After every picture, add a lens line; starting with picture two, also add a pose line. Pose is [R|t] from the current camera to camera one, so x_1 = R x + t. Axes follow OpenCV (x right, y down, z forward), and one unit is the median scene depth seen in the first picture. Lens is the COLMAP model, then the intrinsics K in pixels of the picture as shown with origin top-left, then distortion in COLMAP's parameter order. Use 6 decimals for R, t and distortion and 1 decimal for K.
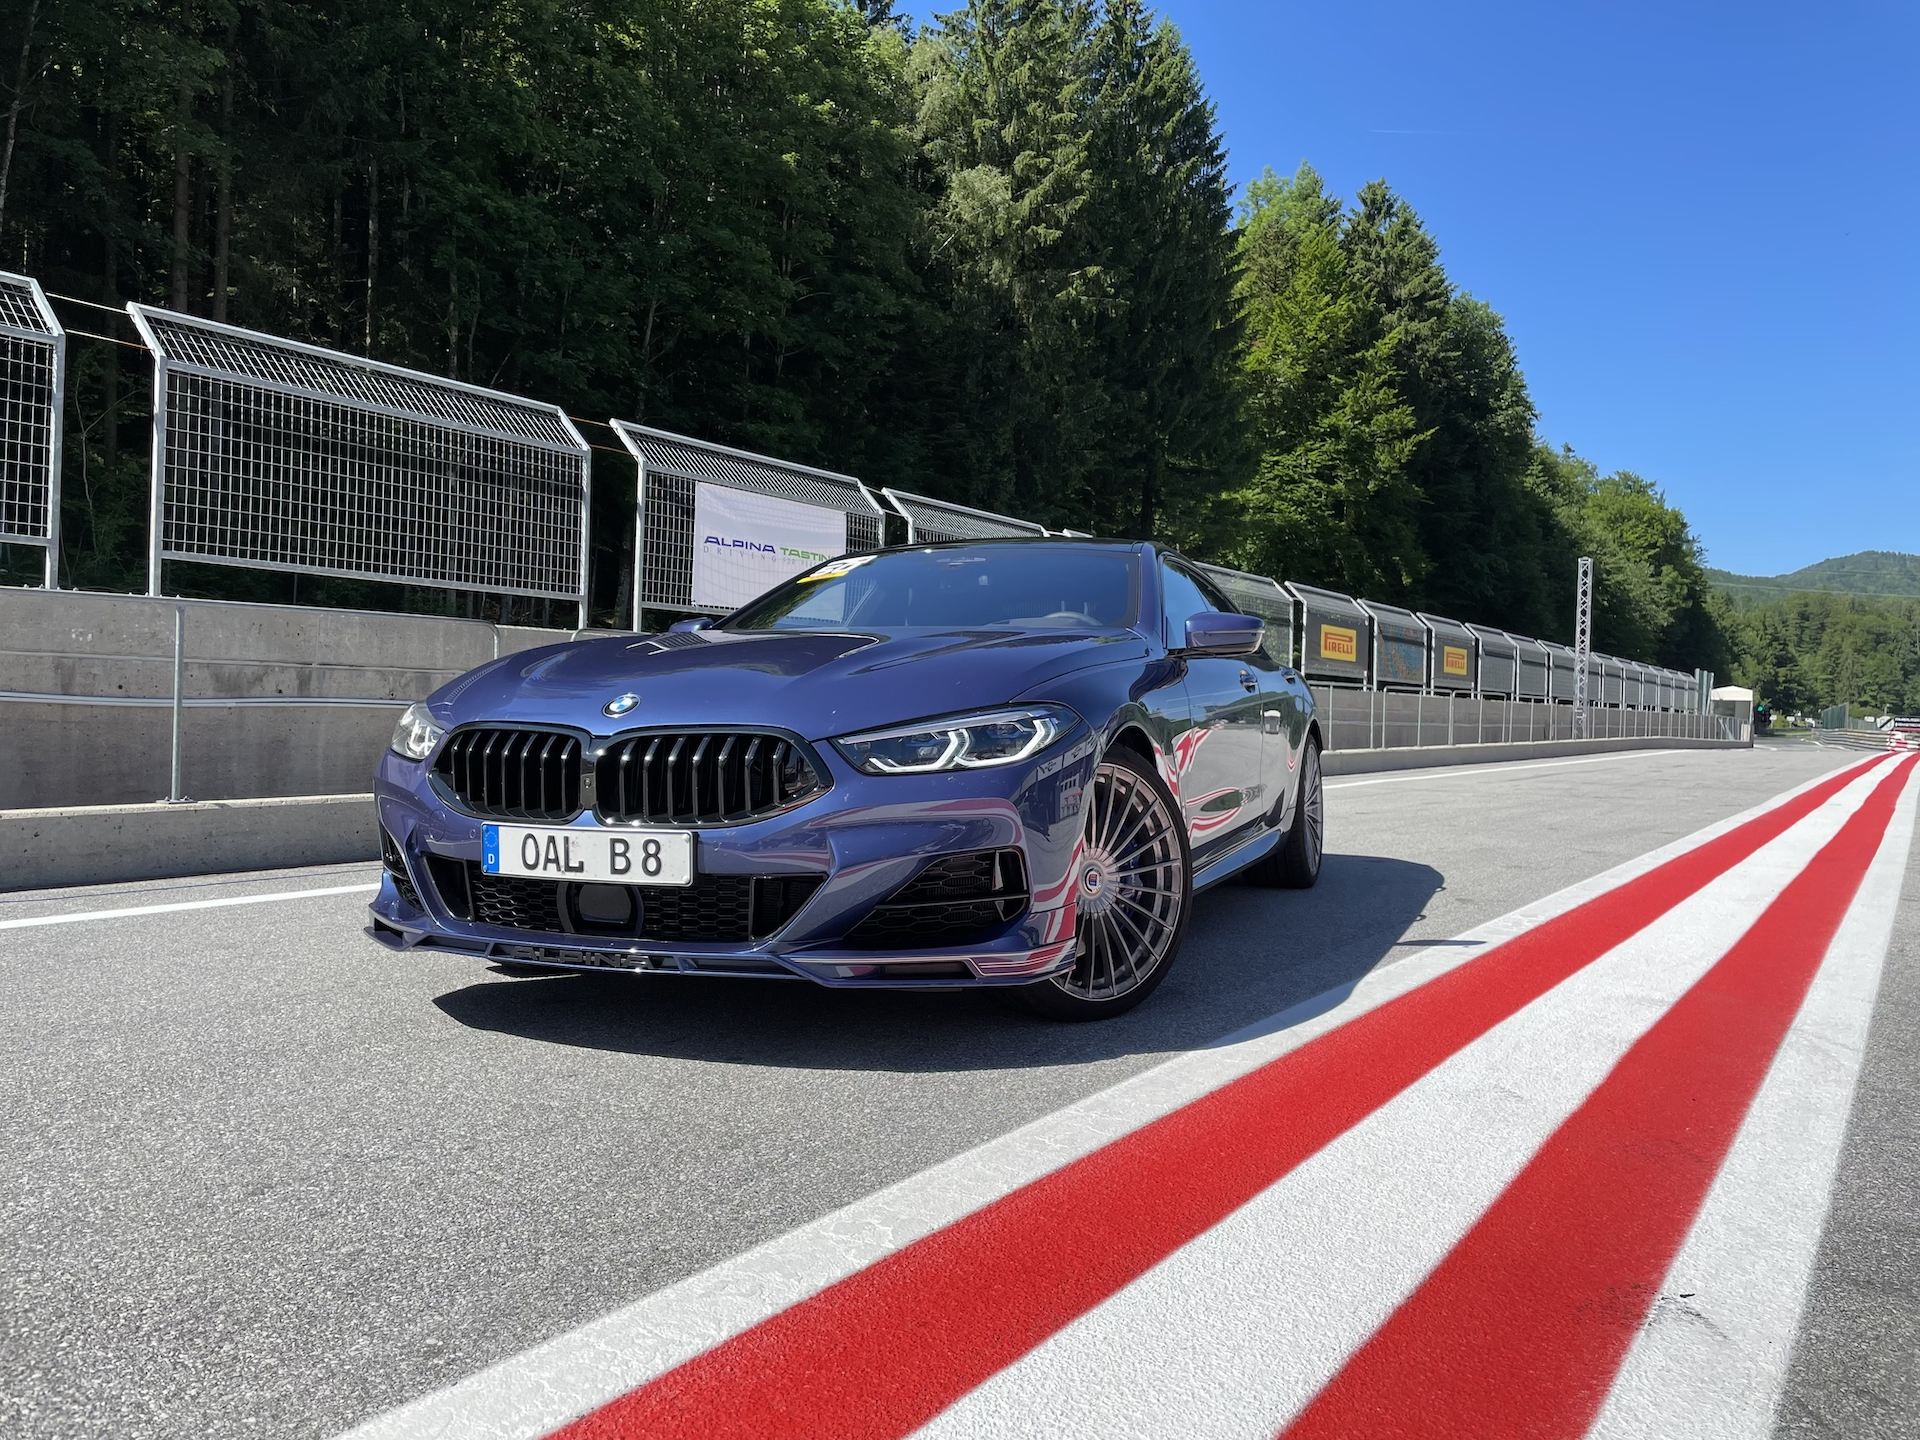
lens RADIAL K [[1394.2, 0, 963.6], [0, 1394.2, 699.9], [0, 0, 1]] dist [-0.009414, -0.001854]
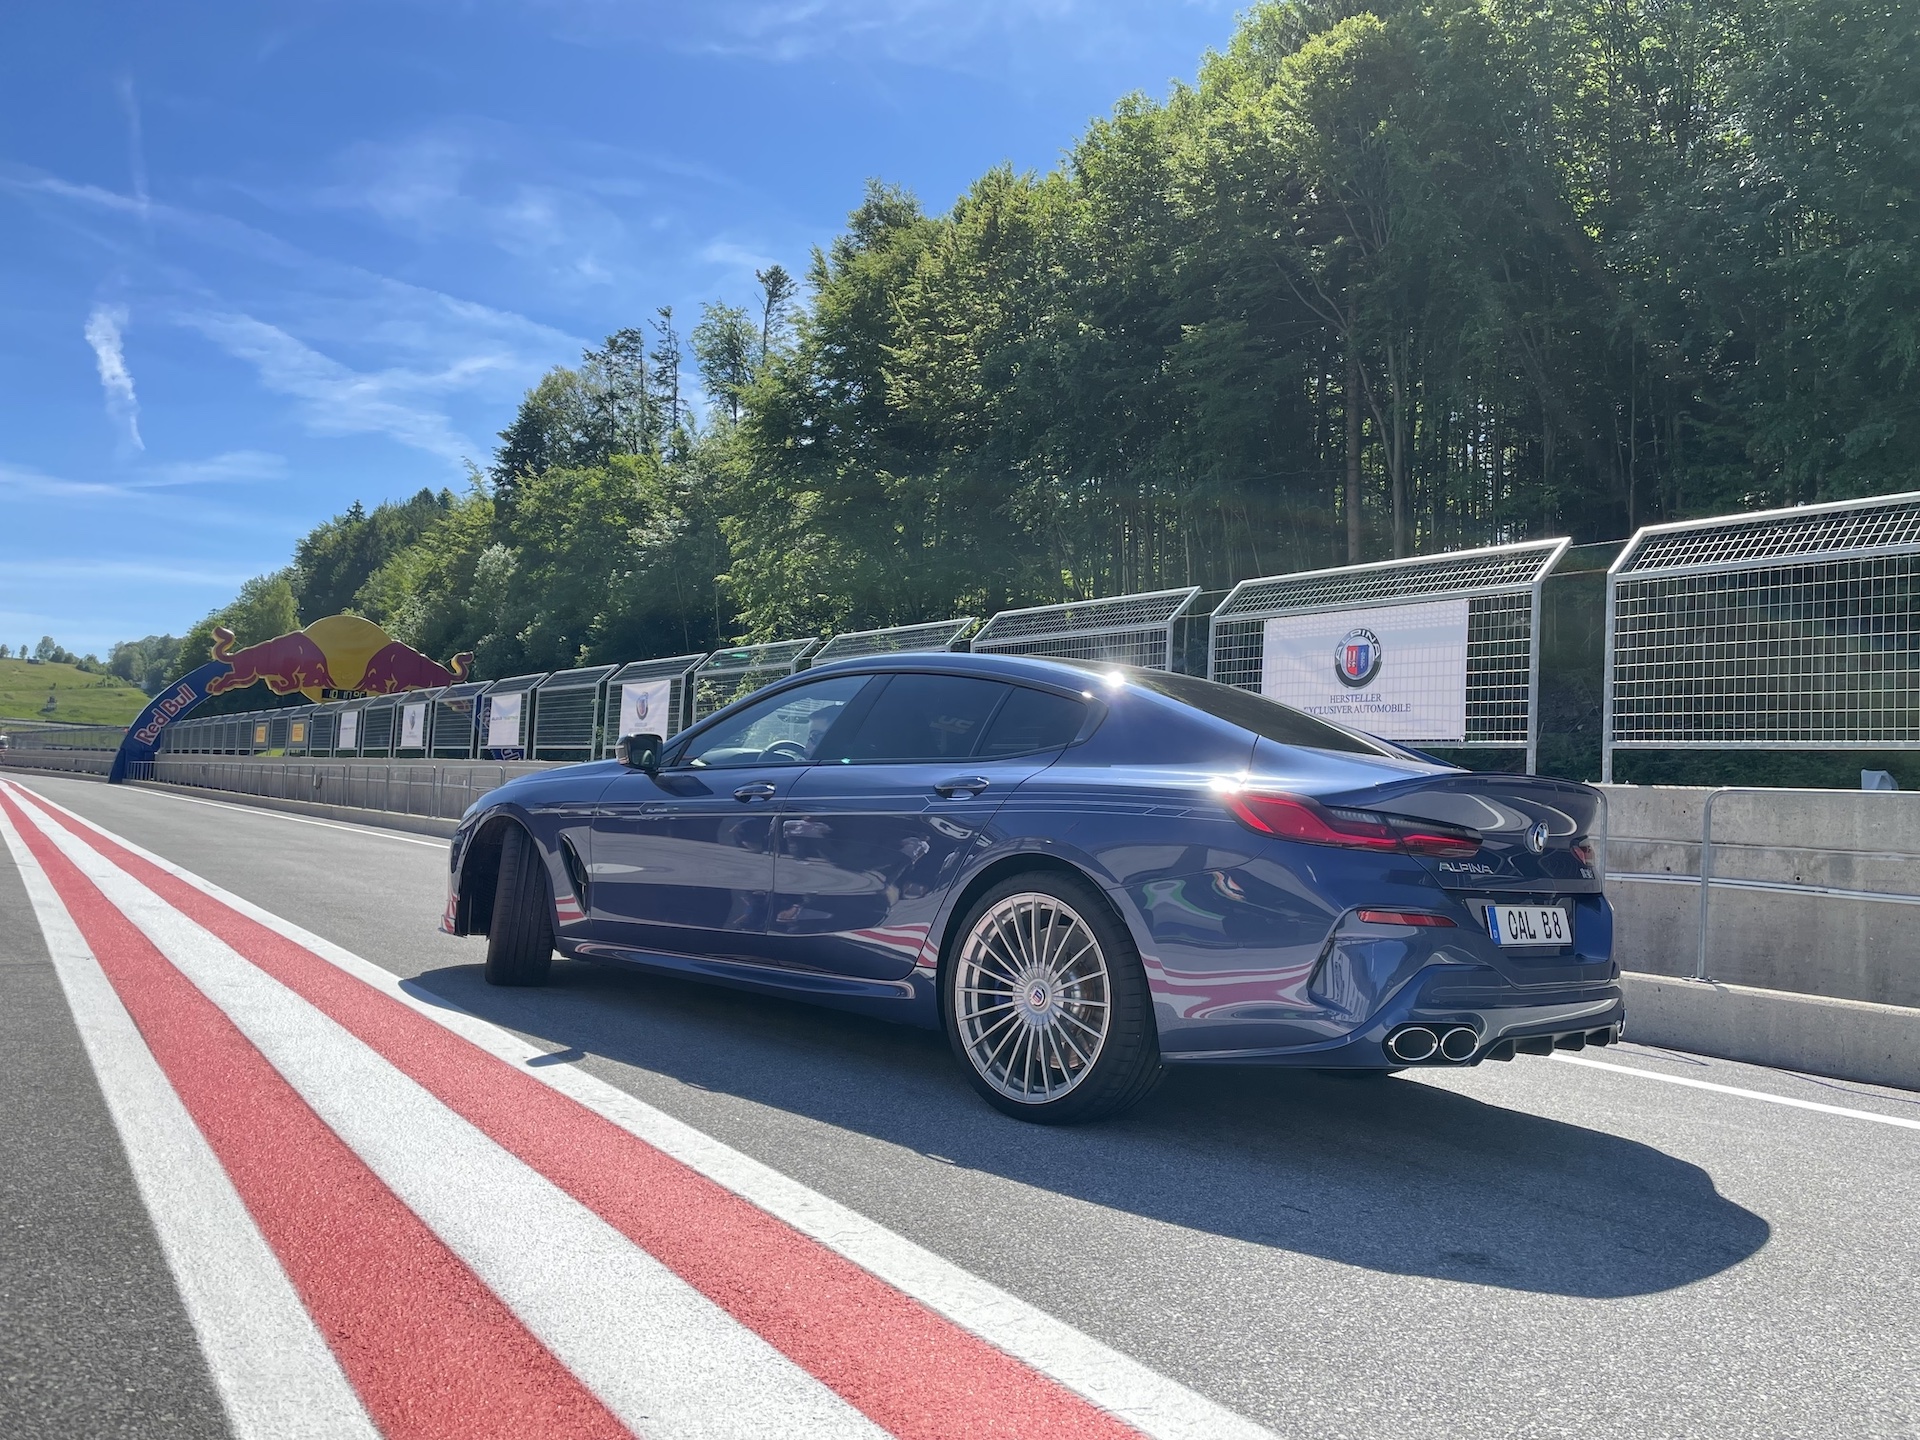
lens RADIAL K [[1394.2, 0, 958.7], [0, 1394.2, 732.4], [0, 0, 1]] dist [-0.009414, -0.001854]
pose [[-0.344810, -0.113389, -0.931799, 0.631212], [-0.080869, 0.992575, -0.090859, 0.028695], [0.935183, 0.044024, -0.351419, 0.866520]]
